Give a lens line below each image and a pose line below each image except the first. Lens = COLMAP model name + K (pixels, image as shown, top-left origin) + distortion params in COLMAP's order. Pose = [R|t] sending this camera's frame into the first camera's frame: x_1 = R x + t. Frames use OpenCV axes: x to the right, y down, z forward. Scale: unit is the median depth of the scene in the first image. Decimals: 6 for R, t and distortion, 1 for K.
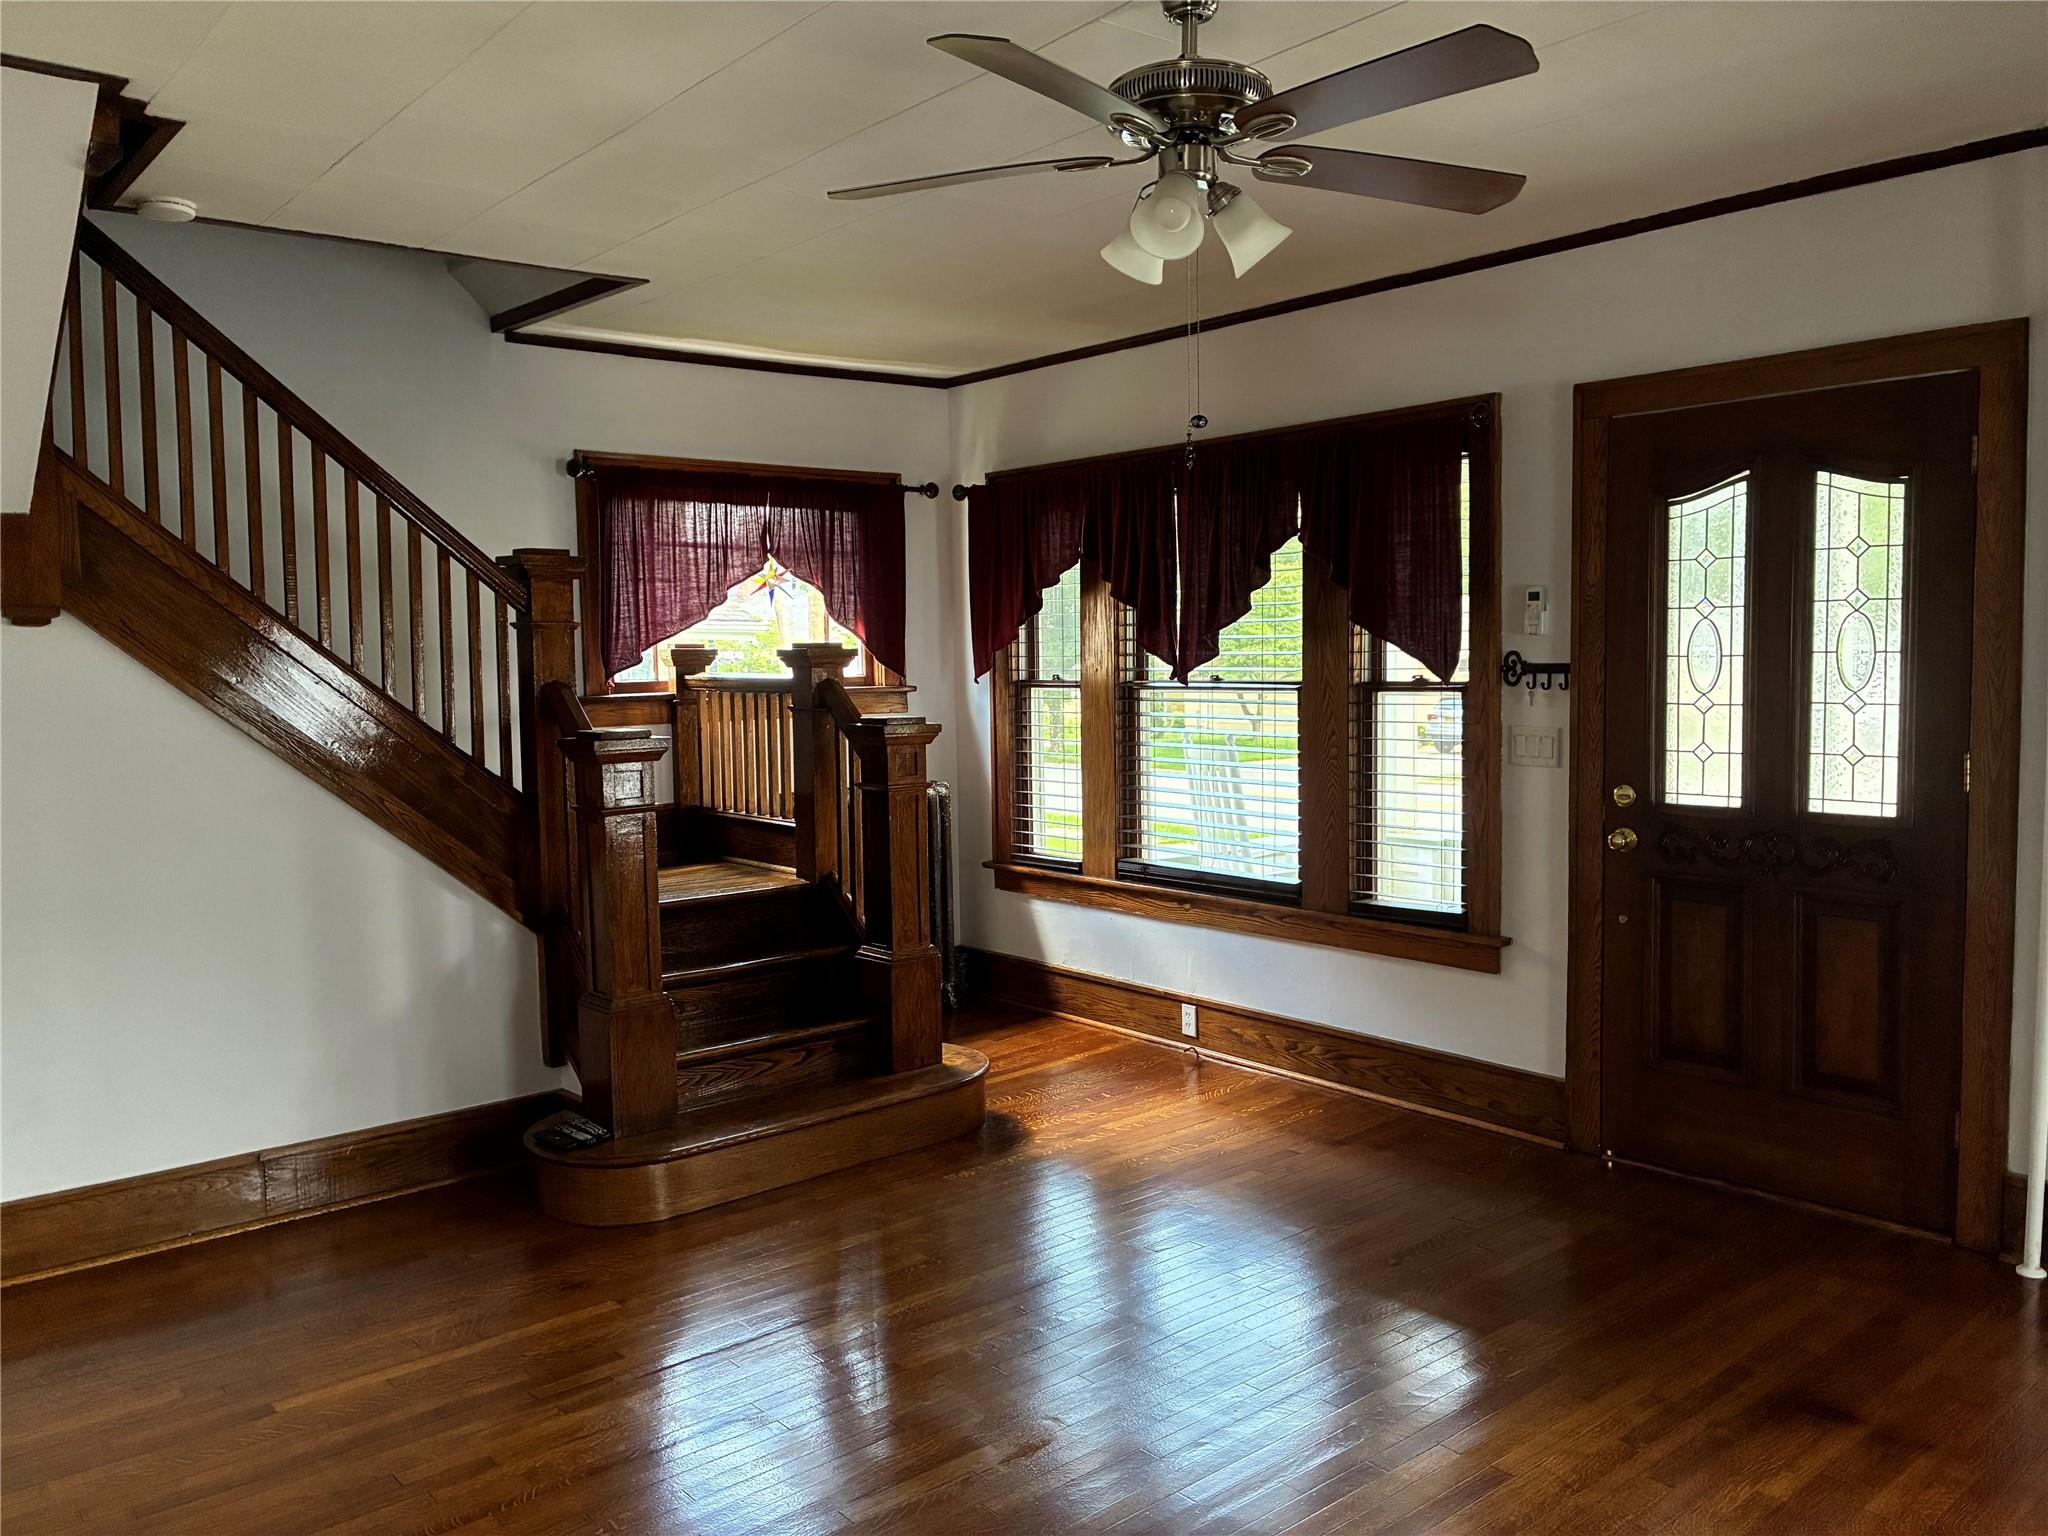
lens RADIAL K [[1558.2, 0, 1015.5], [0, 1558.2, 758.4], [0, 0, 1]] dist [0.062243, -0.078111]
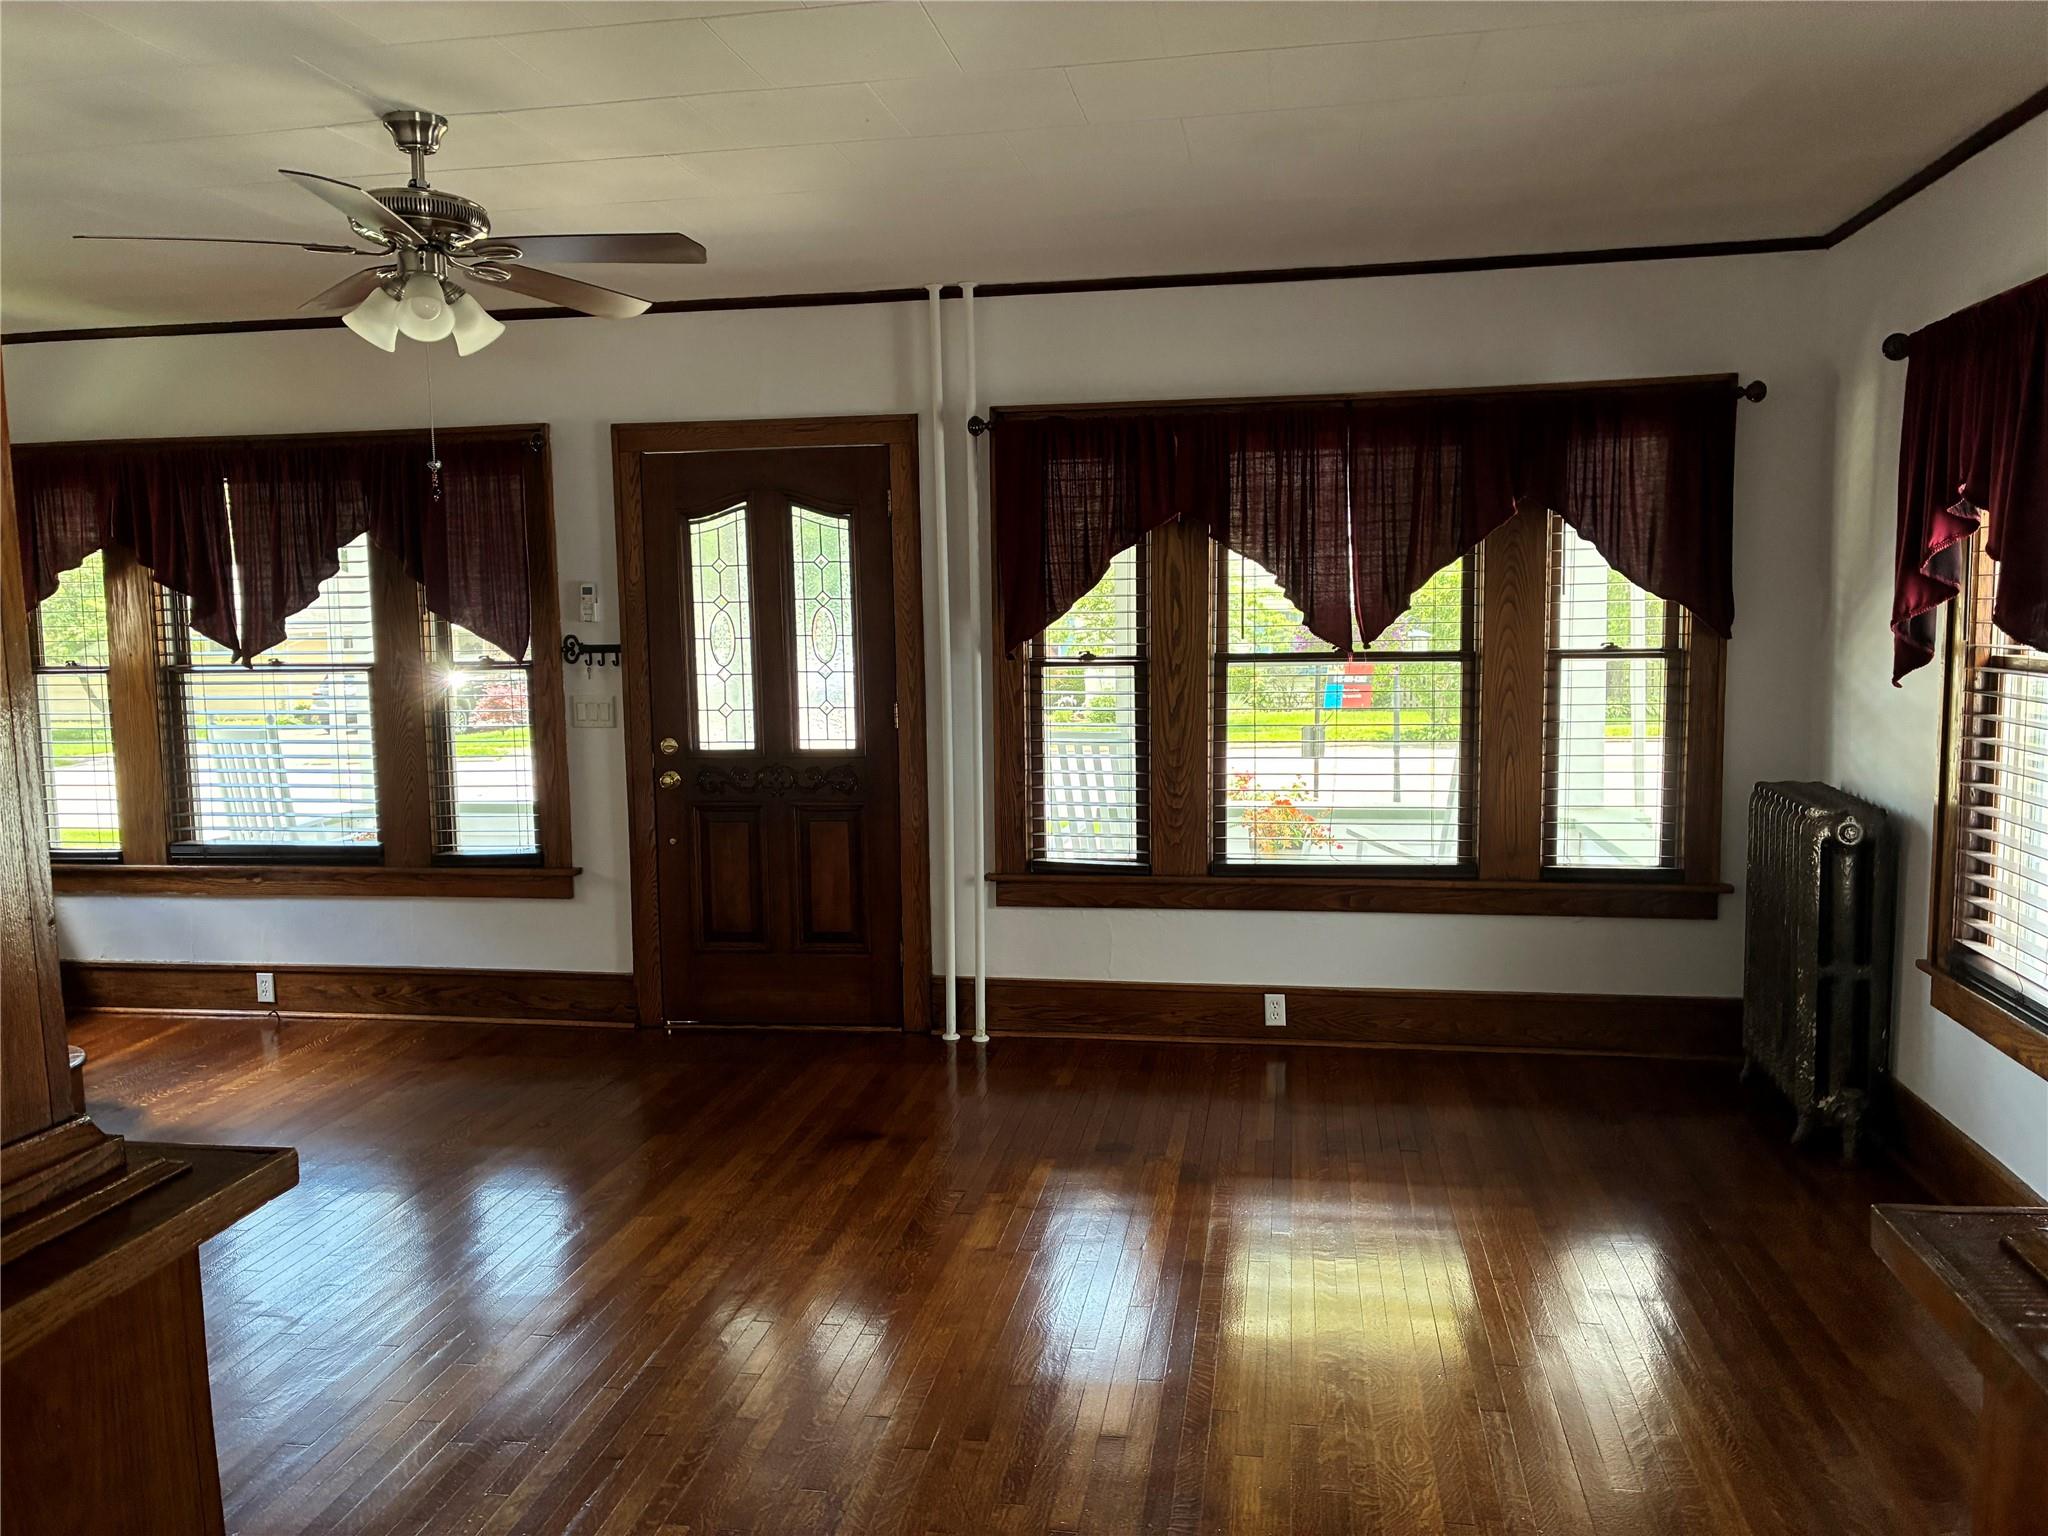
lens RADIAL K [[1558.2, 0, 1027.2], [0, 1558.2, 769.4], [0, 0, 1]] dist [0.062243, -0.078111]
pose [[0.764537, -0.066368, 0.641154, -0.209345], [0.050914, 0.997795, 0.042574, 0.002762], [-0.642565, 0.000095, 0.766231, -0.176725]]
